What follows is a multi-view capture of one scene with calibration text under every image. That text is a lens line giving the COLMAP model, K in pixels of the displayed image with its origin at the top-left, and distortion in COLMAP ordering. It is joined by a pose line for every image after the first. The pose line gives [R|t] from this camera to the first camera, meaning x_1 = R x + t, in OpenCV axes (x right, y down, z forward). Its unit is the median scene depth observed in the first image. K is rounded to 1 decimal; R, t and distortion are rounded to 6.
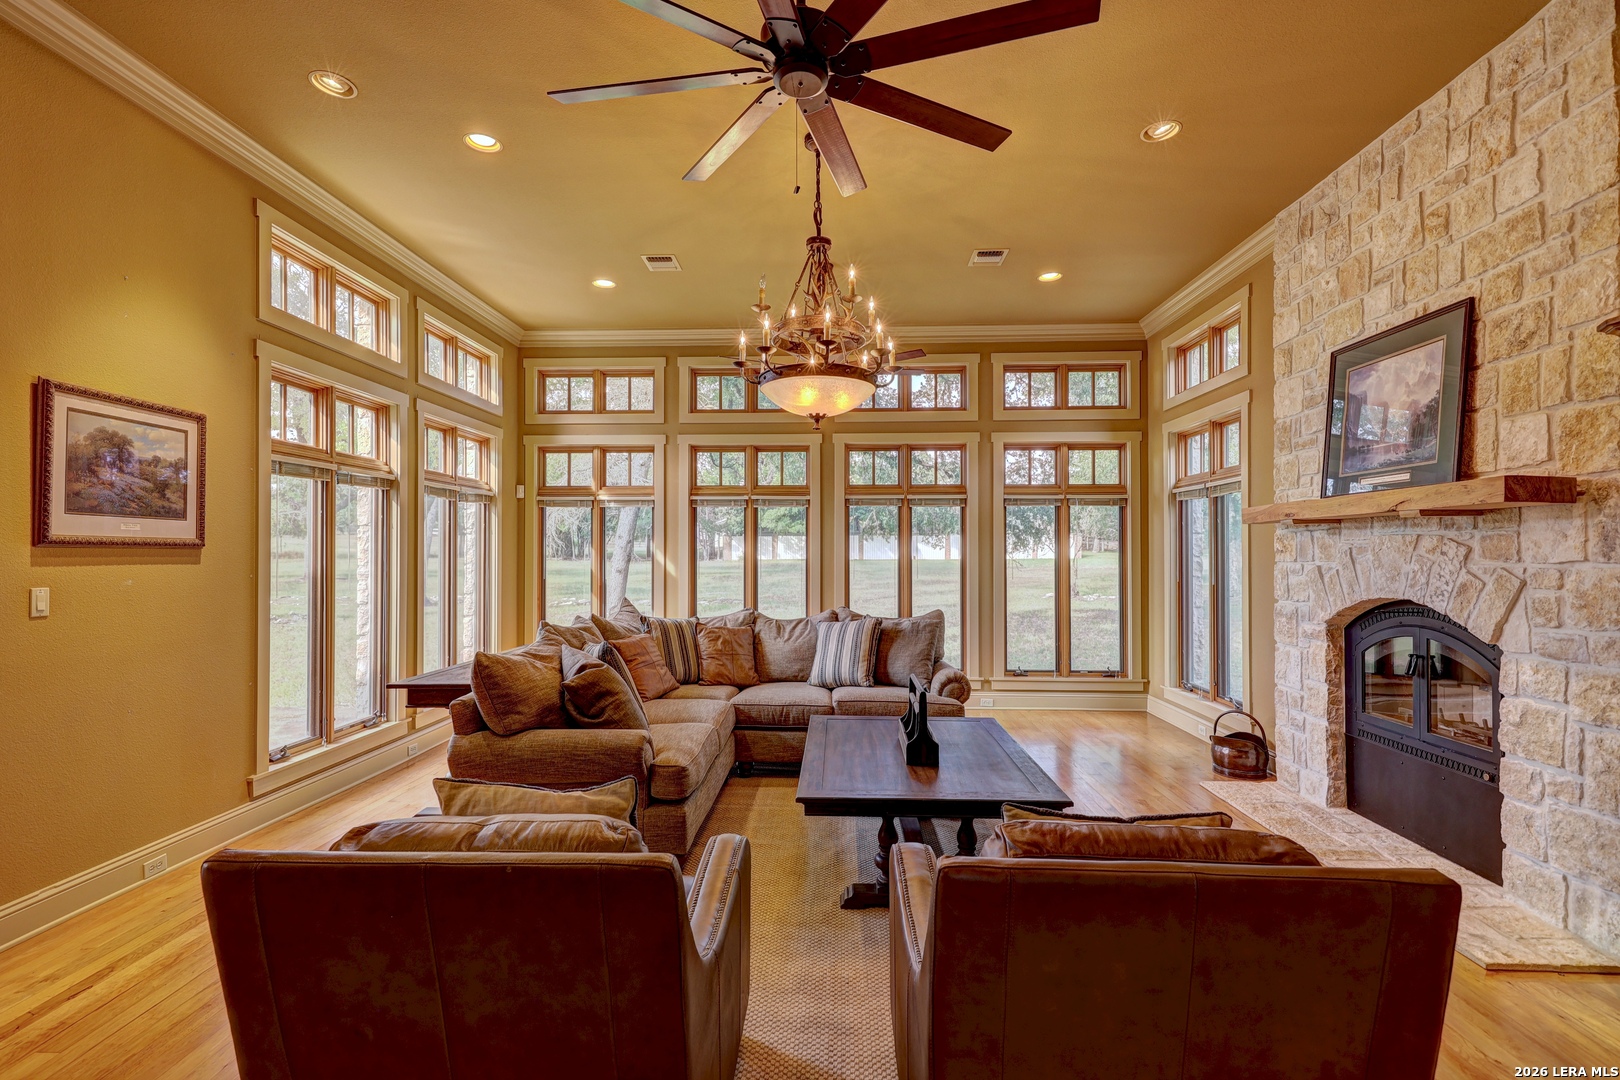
lens RADIAL K [[746.9, 0, 809.2], [0, 746.9, 548.0], [0, 0, 1]] dist [0.000536, -0.002456]
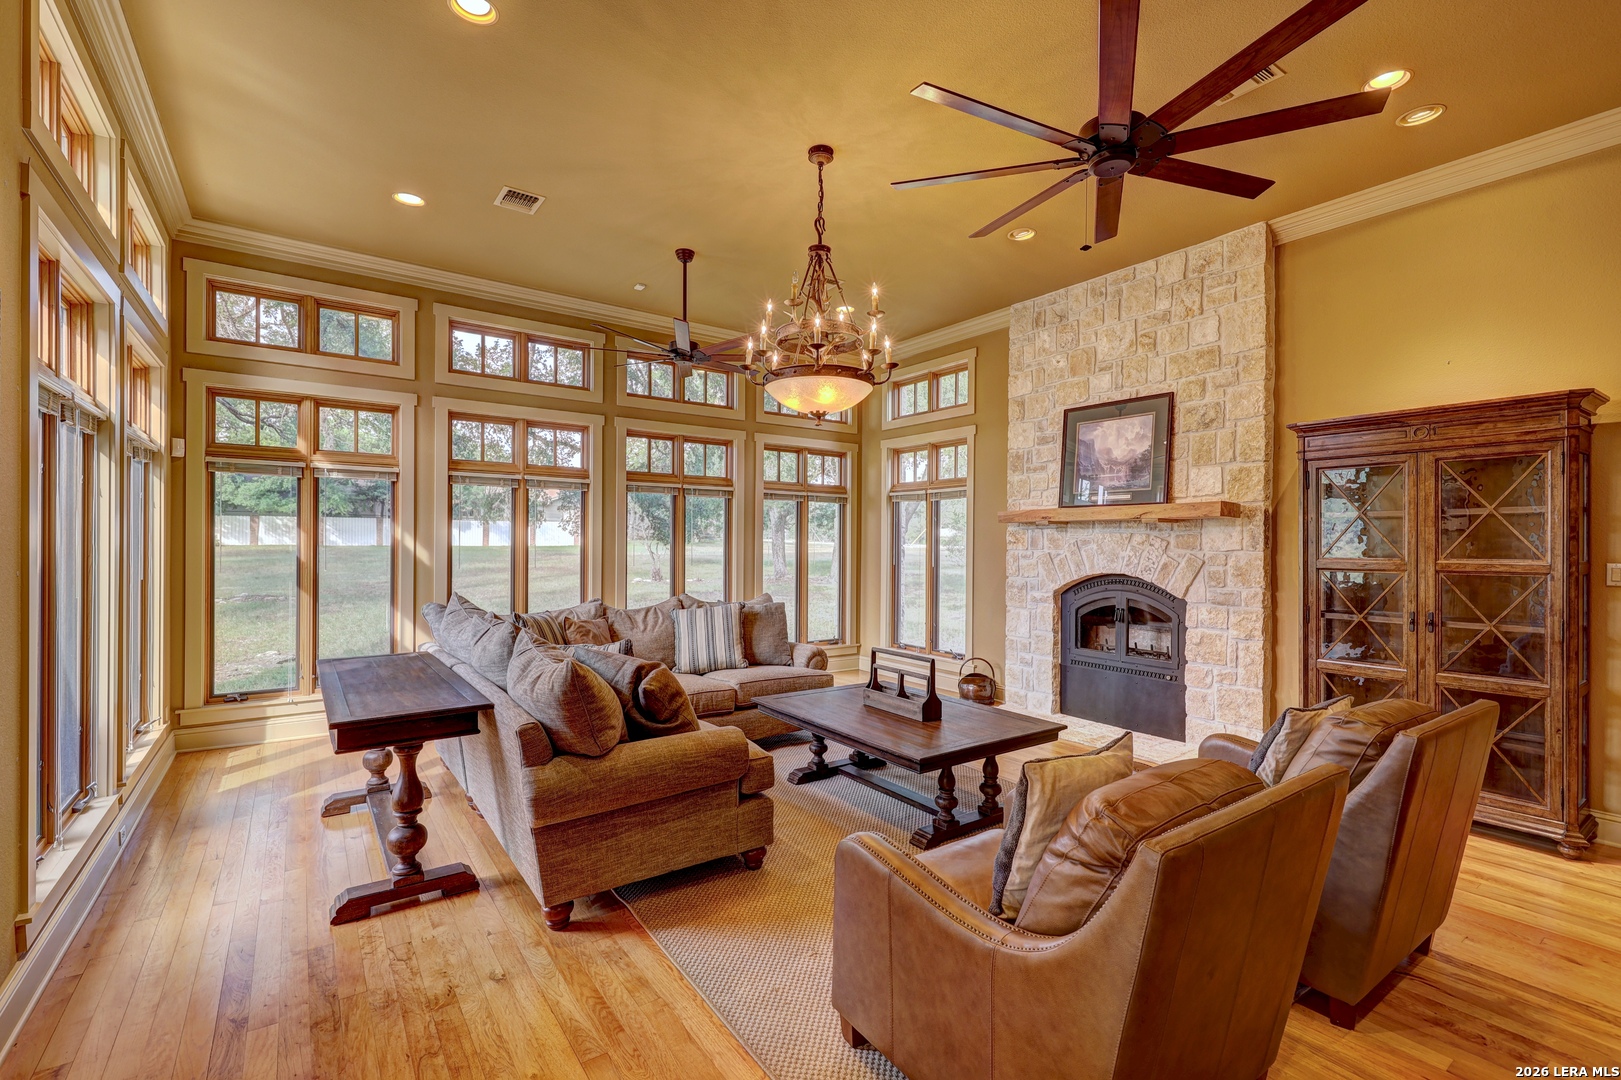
lens RADIAL K [[714.9, 0, 816.5], [0, 714.9, 544.9], [0, 0, 1]] dist [0.006029, -0.000537]
pose [[0.786638, 0.005321, 0.617391, -0.479025], [-0.013754, 0.999866, 0.008906, 0.002061], [-0.617261, -0.015497, 0.786606, 0.148035]]
